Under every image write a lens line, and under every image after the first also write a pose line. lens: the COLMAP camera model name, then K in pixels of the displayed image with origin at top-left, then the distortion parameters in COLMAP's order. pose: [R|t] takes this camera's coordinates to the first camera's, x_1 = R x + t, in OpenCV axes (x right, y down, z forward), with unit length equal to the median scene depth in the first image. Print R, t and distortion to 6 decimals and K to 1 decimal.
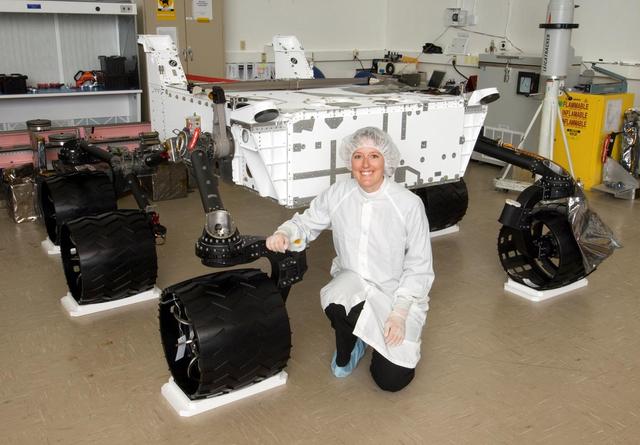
lens RADIAL K [[669.8, 0, 325.1], [0, 669.8, 215.6], [0, 0, 1]] dist [0.043274, 0.000000]
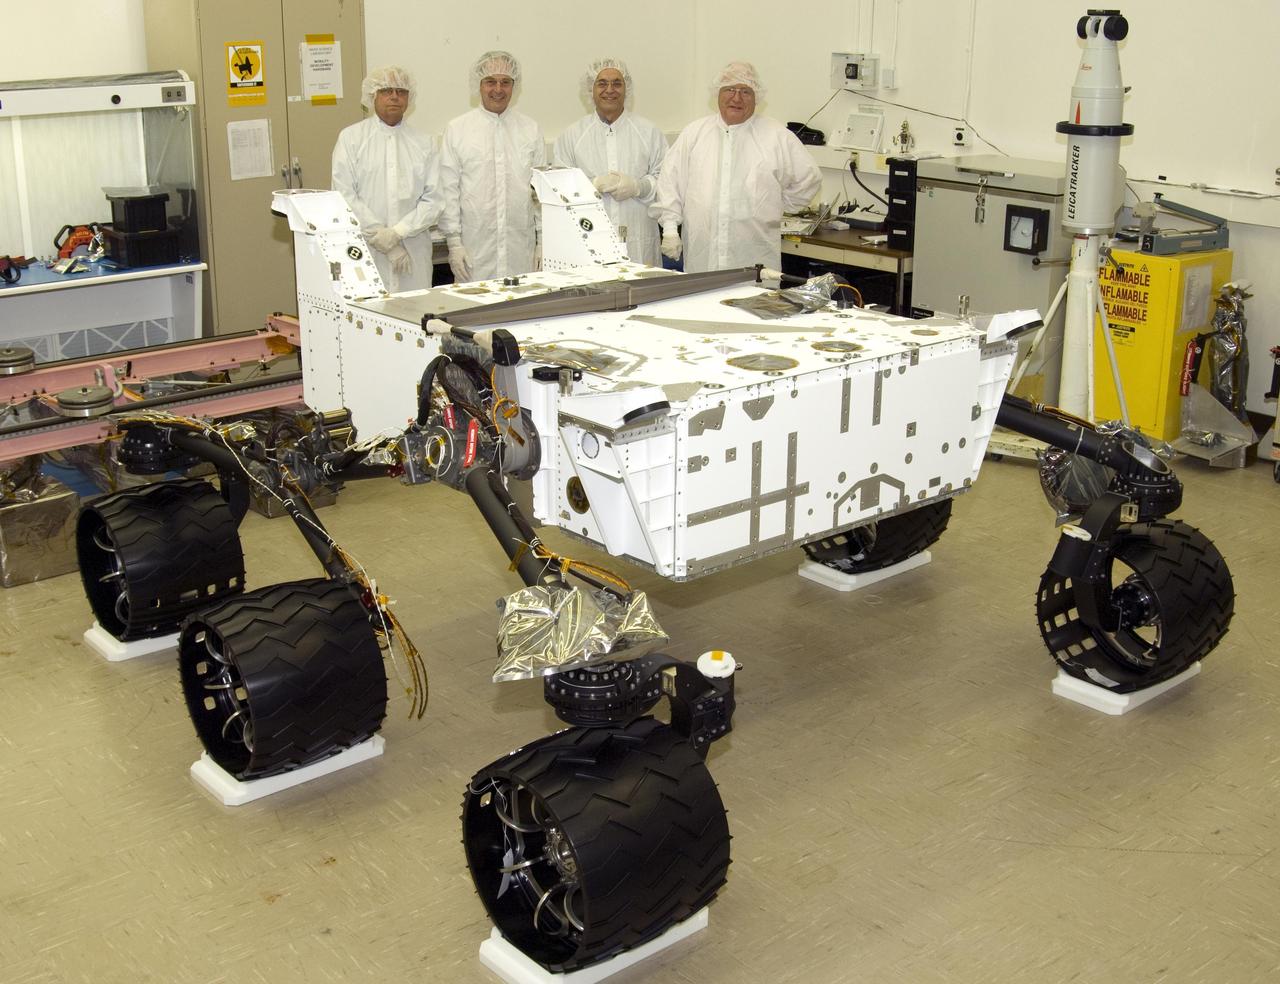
lens RADIAL K [[1566.1, 0, 637.4], [0, 1566.1, 496.3], [0, 0, 1]] dist [-0.126336, 0.000000]
pose [[0.994372, -0.042756, 0.096933, -0.154149], [0.039634, 0.998639, 0.033909, -0.091573], [-0.098251, -0.029877, 0.994713, -0.133460]]
